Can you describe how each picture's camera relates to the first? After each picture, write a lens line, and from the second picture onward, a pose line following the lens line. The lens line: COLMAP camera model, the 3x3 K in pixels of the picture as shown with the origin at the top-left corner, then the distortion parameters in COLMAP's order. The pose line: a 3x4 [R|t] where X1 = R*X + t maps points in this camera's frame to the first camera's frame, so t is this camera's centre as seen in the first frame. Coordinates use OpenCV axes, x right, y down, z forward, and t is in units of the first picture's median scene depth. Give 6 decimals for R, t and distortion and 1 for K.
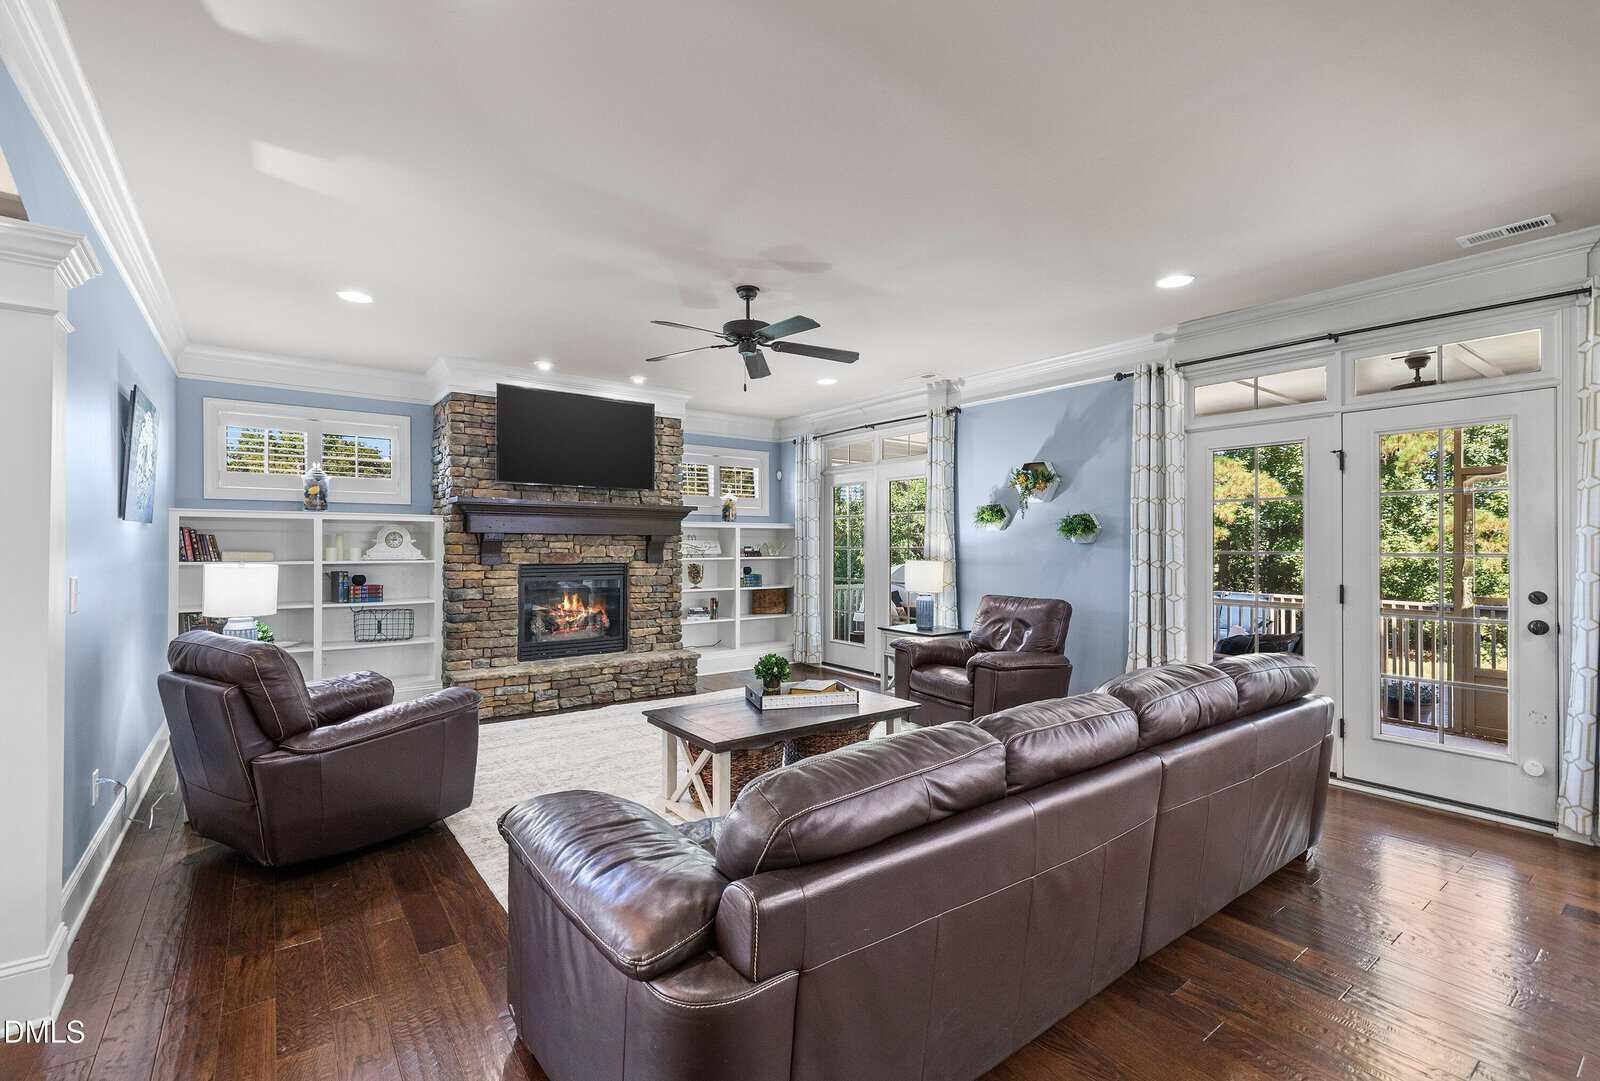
lens RADIAL K [[713.7, 0, 794.8], [0, 713.7, 547.2], [0, 0, 1]] dist [0.001075, -0.000011]
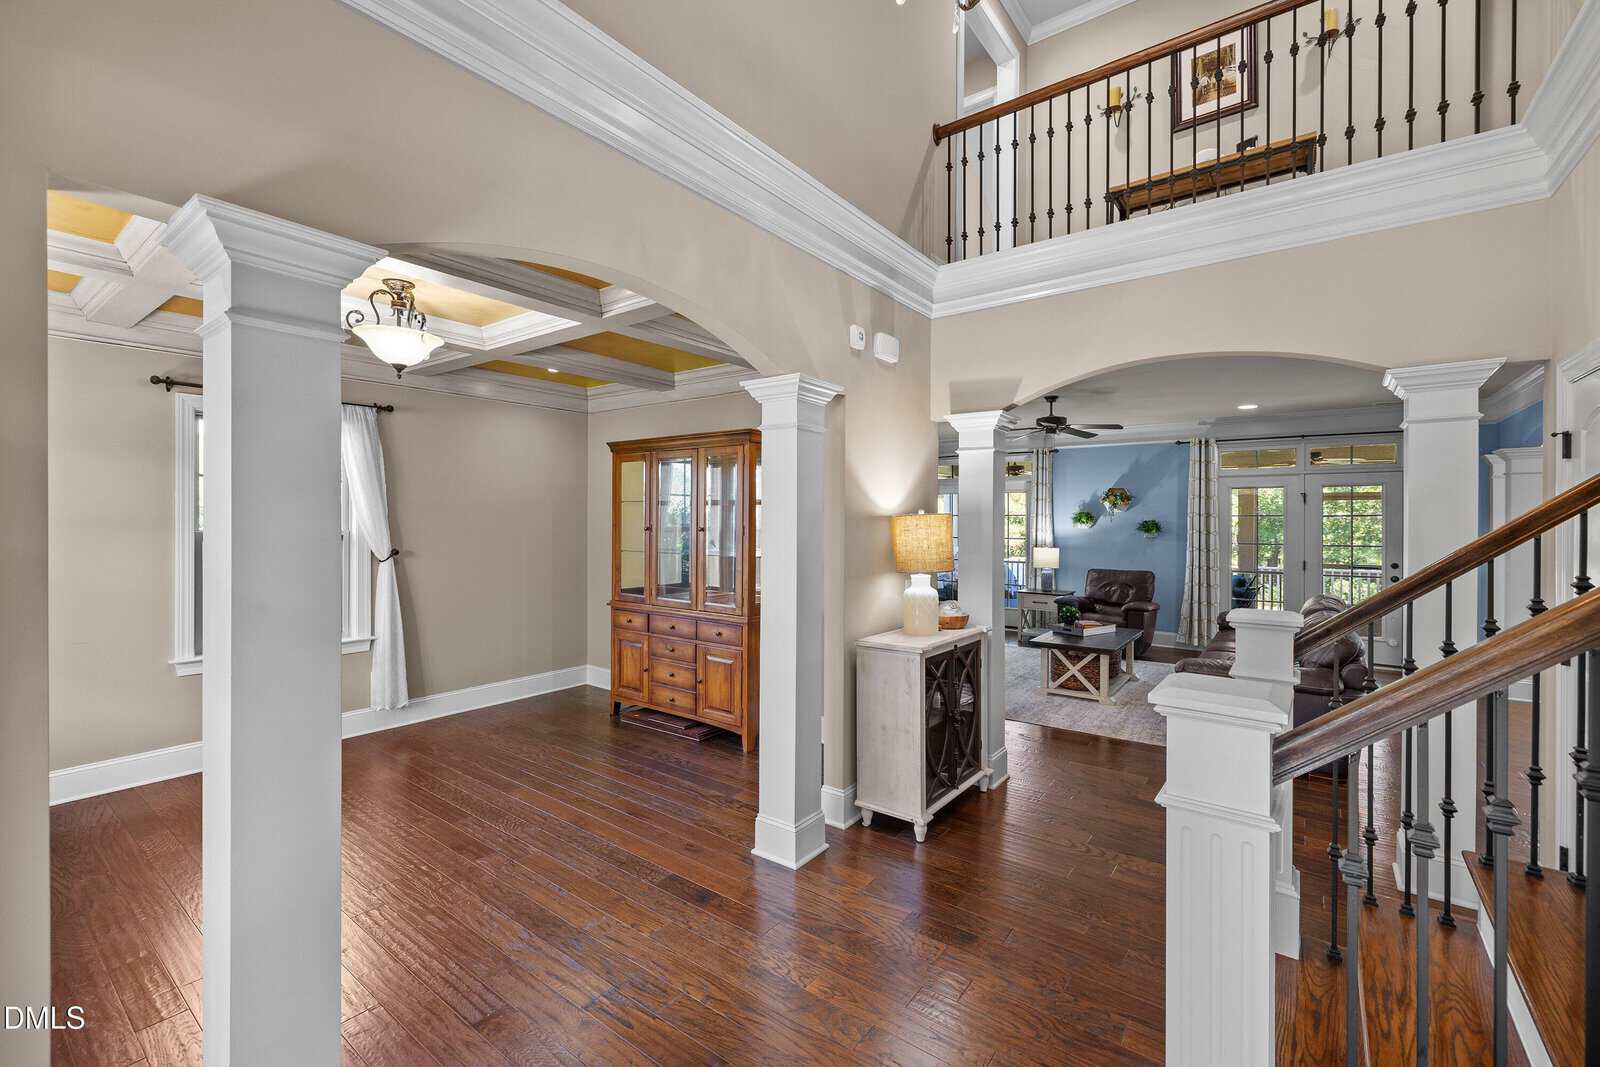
lens RADIAL K [[683.2, 0, 795.7], [0, 683.2, 530.6], [0, 0, 1]] dist [0.002856, -0.000494]
pose [[0.957656, -0.002538, 0.287903, -0.882552], [-0.000481, 0.999946, 0.010413, -0.038548], [-0.287914, -0.010110, 0.957603, -0.320564]]
